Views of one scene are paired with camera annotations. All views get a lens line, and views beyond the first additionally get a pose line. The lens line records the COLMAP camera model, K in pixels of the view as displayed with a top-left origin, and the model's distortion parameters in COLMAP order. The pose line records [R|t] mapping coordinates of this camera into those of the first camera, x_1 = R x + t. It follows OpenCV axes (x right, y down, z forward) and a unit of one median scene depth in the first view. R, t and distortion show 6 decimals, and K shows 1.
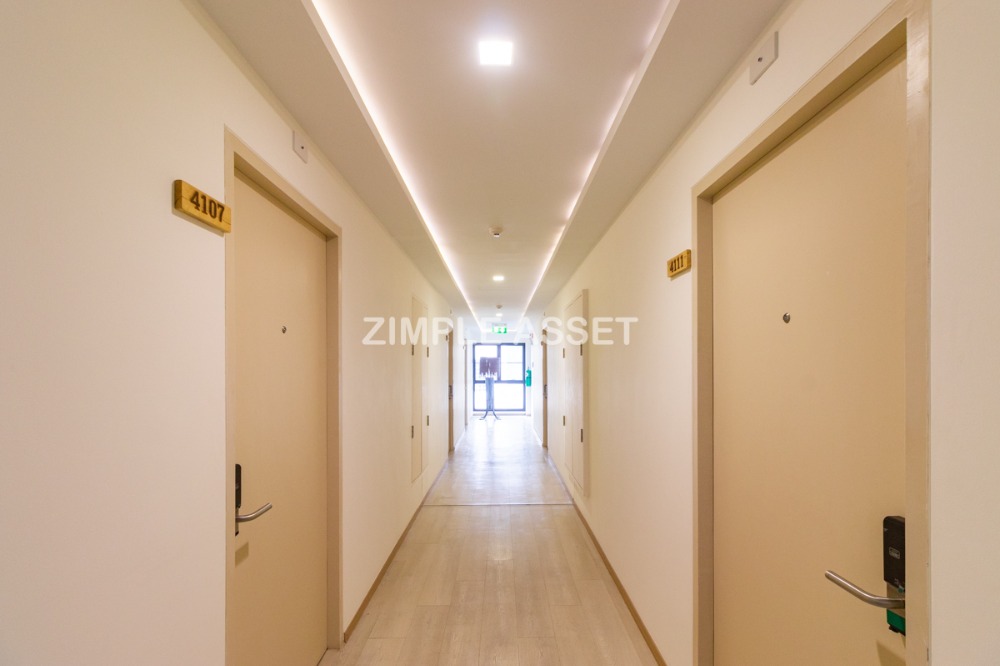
lens RADIAL K [[478.3, 0, 500.0], [0, 478.3, 368.0], [0, 0, 1]] dist [0.003229, 0.001107]
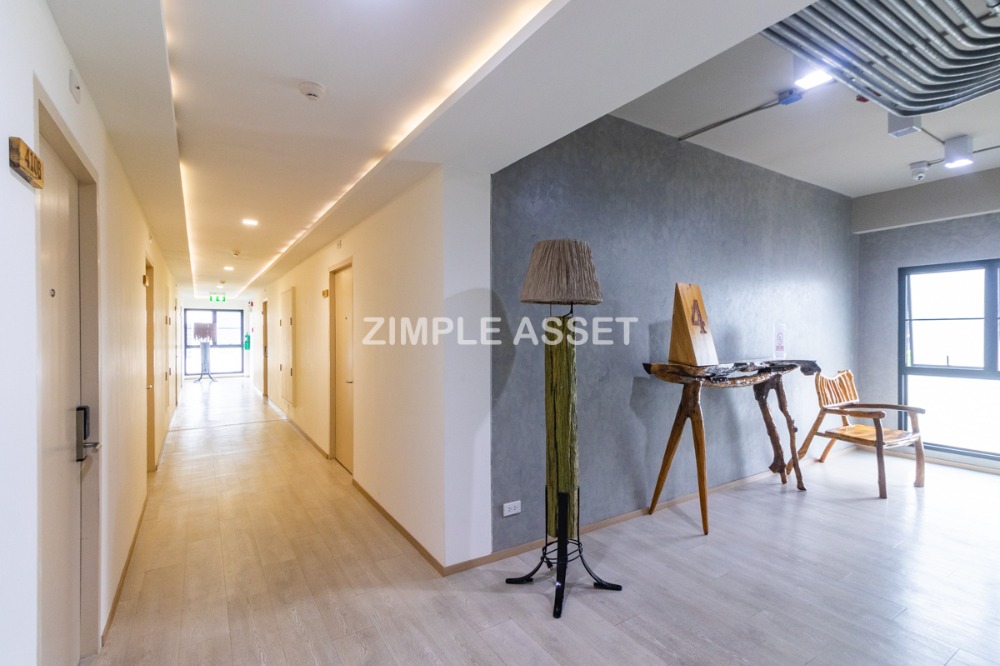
lens RADIAL K [[478.3, 0, 500.5], [0, 478.3, 333.2], [0, 0, 1]] dist [0.003229, 0.001107]
pose [[0.848978, 0.000278, 0.528428, -0.026515], [-0.000052, 1.000000, -0.000442, 0.000943], [-0.528428, 0.000347, 0.848978, -0.227055]]
